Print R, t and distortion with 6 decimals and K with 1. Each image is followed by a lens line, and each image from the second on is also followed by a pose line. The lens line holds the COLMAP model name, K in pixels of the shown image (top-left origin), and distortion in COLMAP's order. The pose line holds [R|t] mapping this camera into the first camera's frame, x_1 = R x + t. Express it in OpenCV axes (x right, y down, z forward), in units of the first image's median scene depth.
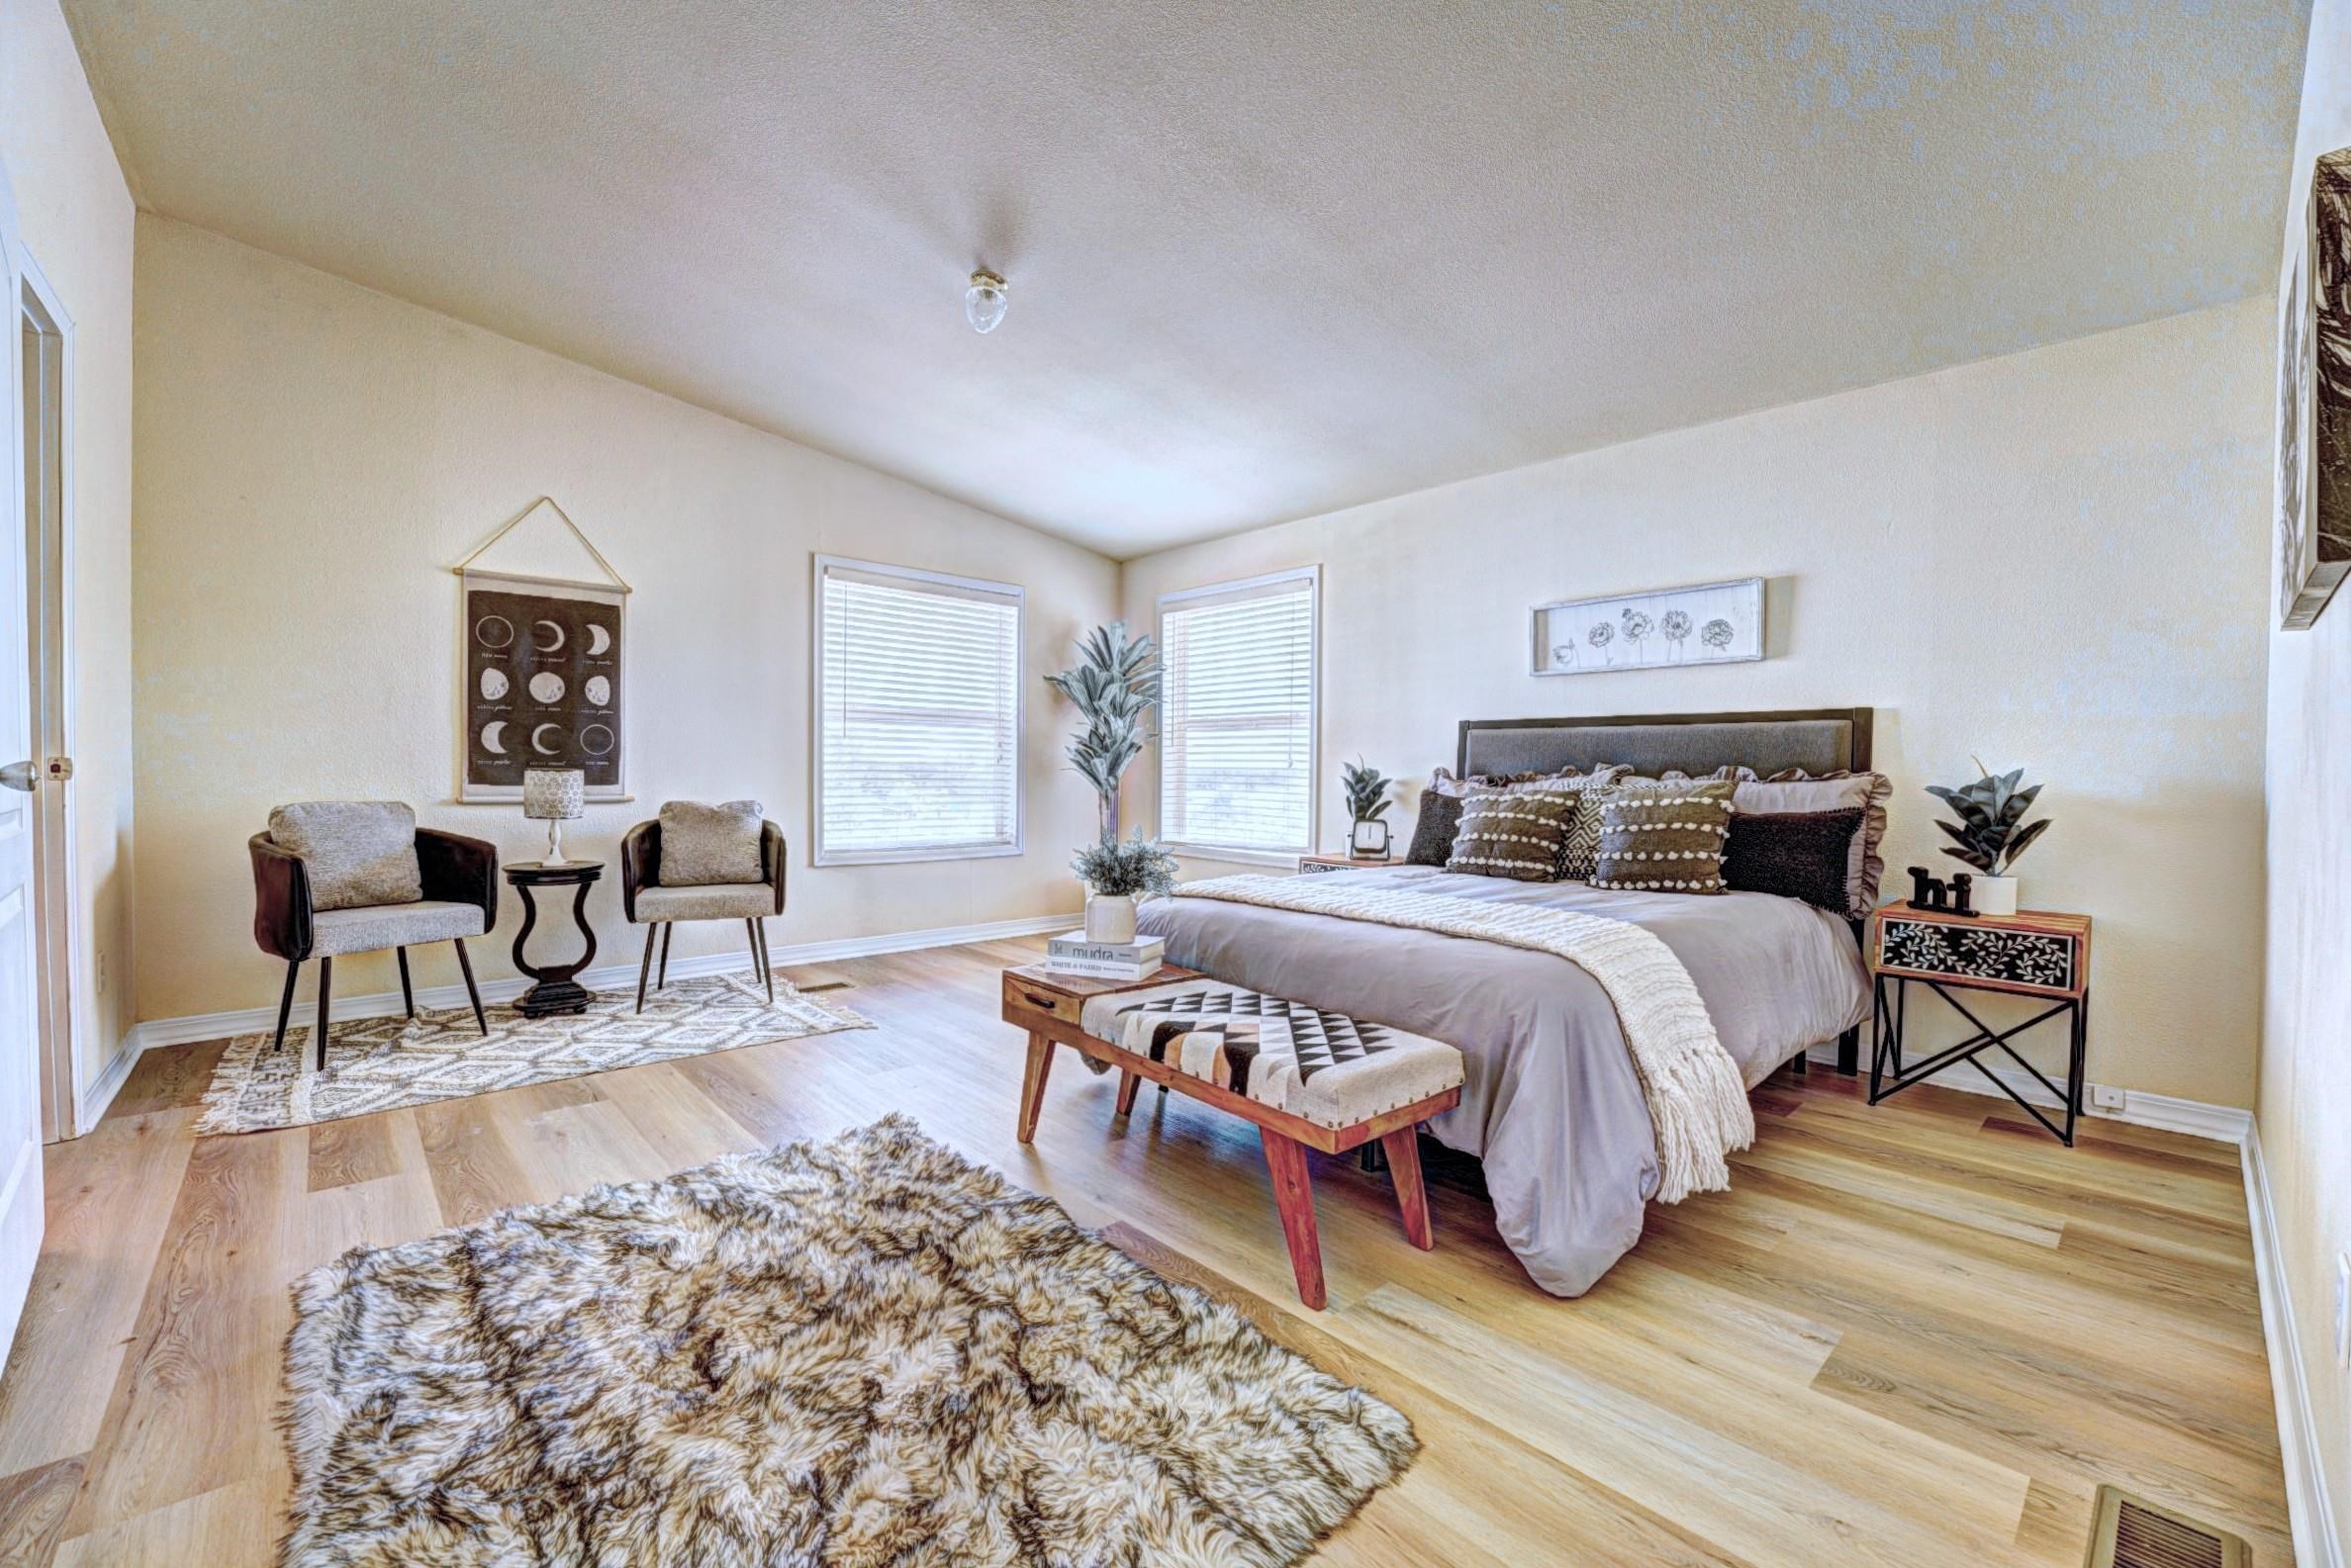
lens RADIAL K [[965.9, 0, 1162.0], [0, 965.9, 778.7], [0, 0, 1]] dist [-0.026078, 0.002587]
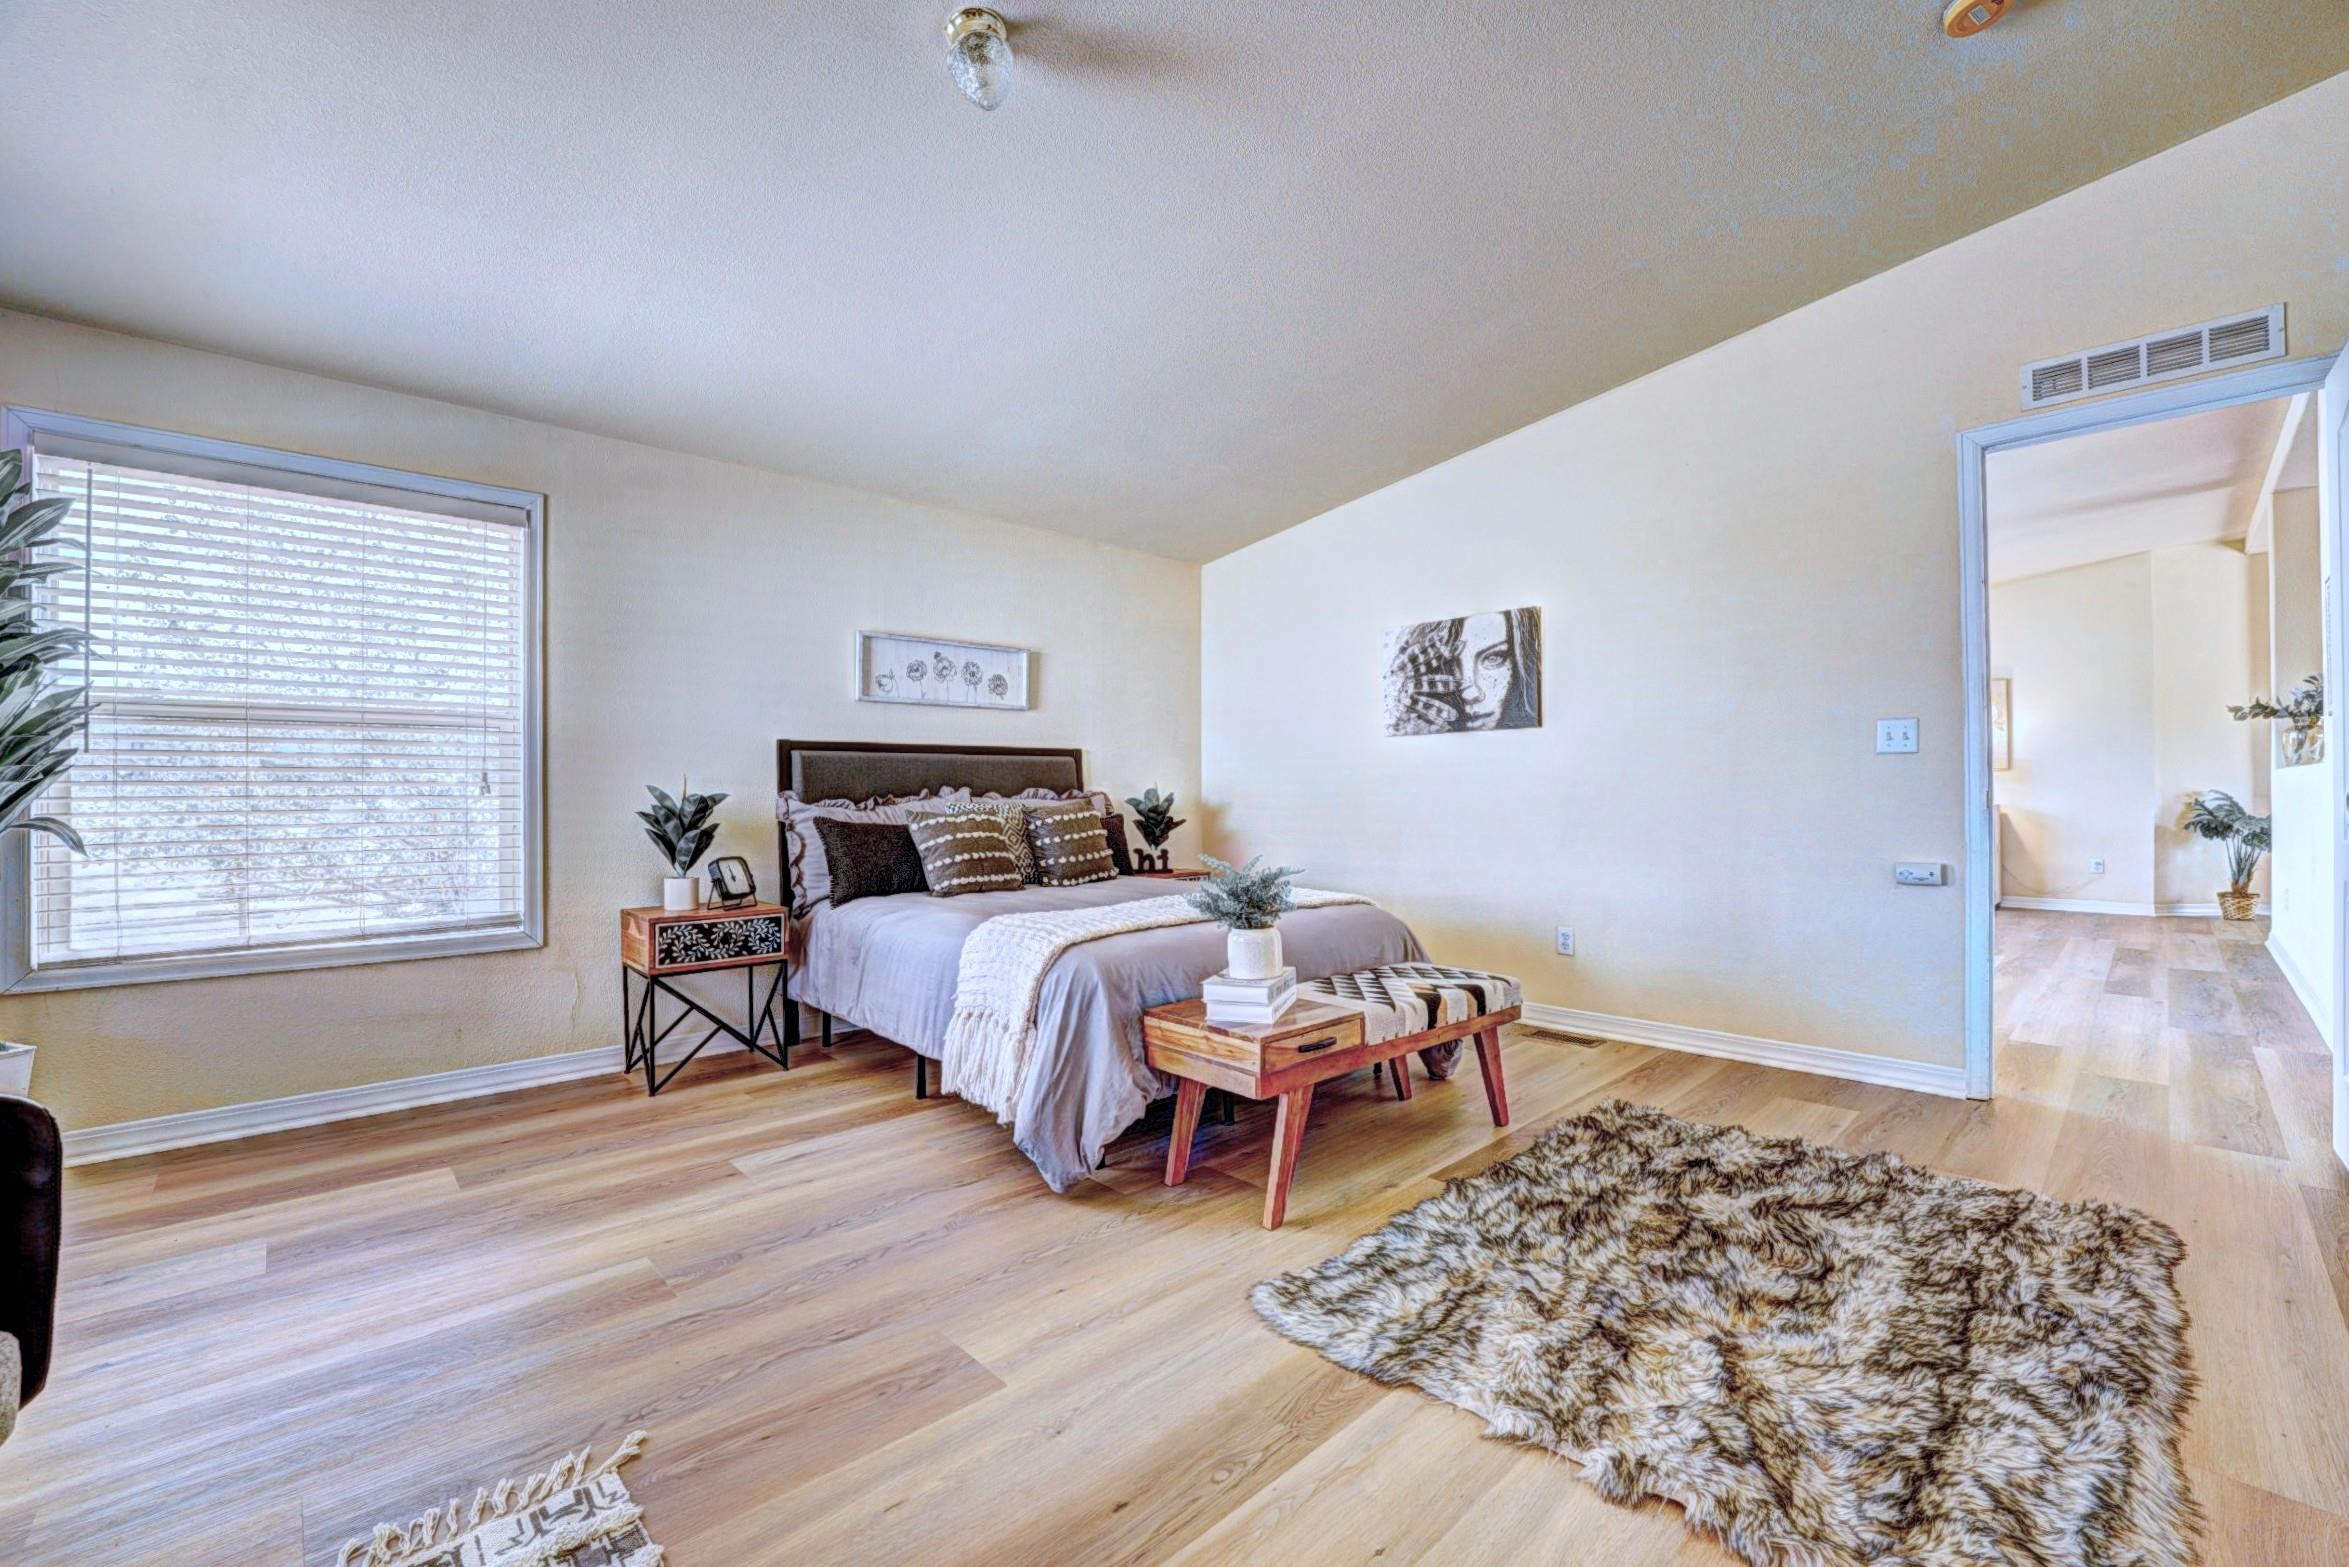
lens RADIAL K [[965.2, 0, 1183.7], [0, 965.2, 785.7], [0, 0, 1]] dist [-0.026078, 0.002587]
pose [[-0.049608, -0.002506, 0.998766, -0.597779], [0.018684, 0.999820, 0.003437, -0.013398], [-0.998594, 0.018832, -0.049552, 0.670092]]
